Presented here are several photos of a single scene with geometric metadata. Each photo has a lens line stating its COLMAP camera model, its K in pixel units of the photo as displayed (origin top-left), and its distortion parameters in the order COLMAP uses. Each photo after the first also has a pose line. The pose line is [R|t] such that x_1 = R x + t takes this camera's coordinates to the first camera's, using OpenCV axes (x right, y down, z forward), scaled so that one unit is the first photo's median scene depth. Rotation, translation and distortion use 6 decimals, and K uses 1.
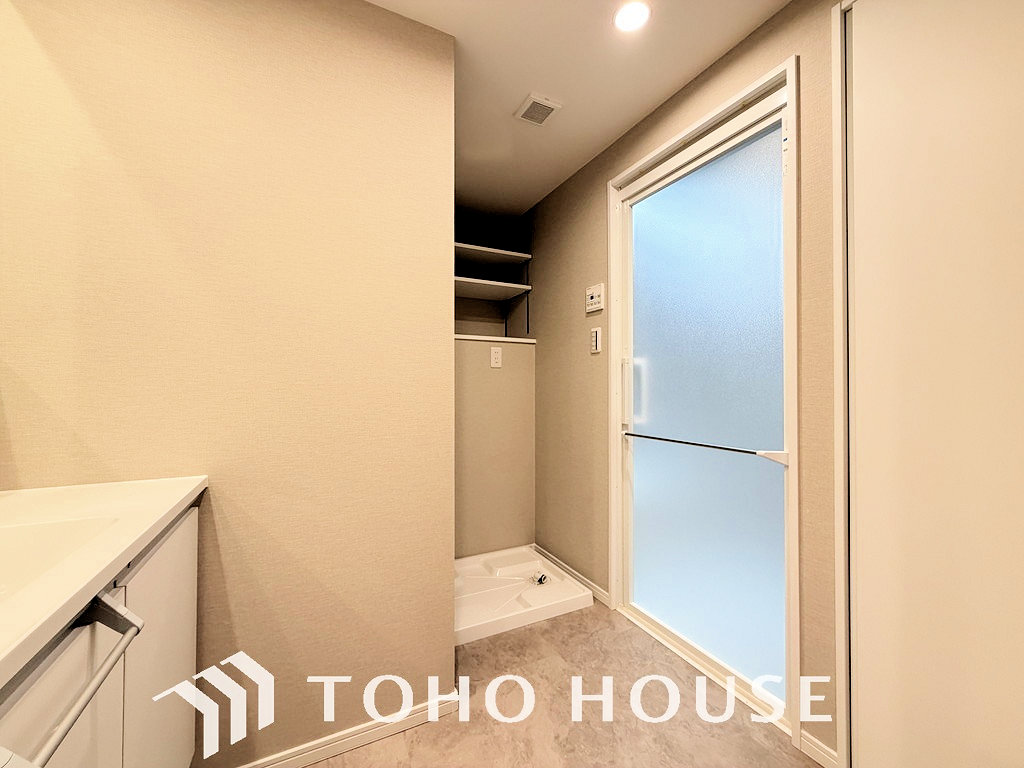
lens RADIAL K [[407.8, 0, 509.1], [0, 407.8, 386.7], [0, 0, 1]] dist [0.000566, 0.000528]
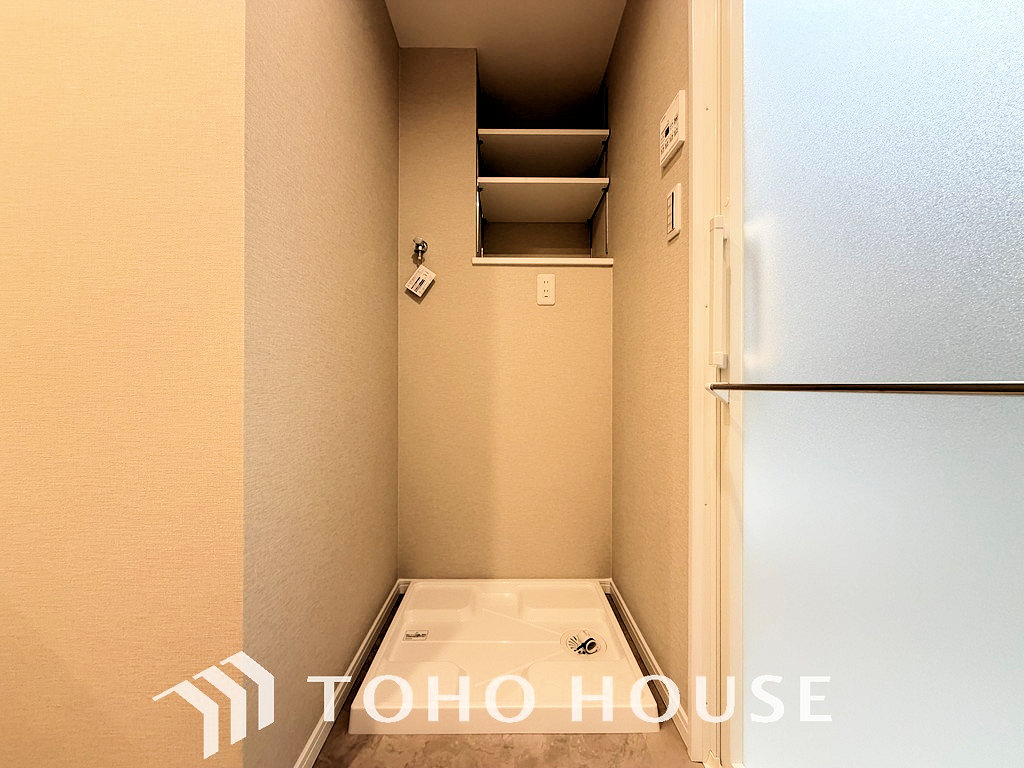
lens RADIAL K [[407.8, 0, 507.4], [0, 407.8, 387.0], [0, 0, 1]] dist [0.000566, 0.000528]
pose [[0.890172, -0.004939, -0.455598, 0.229106], [0.008817, 0.999941, 0.006387, 0.088285], [0.455539, -0.009703, 0.890163, 0.398175]]
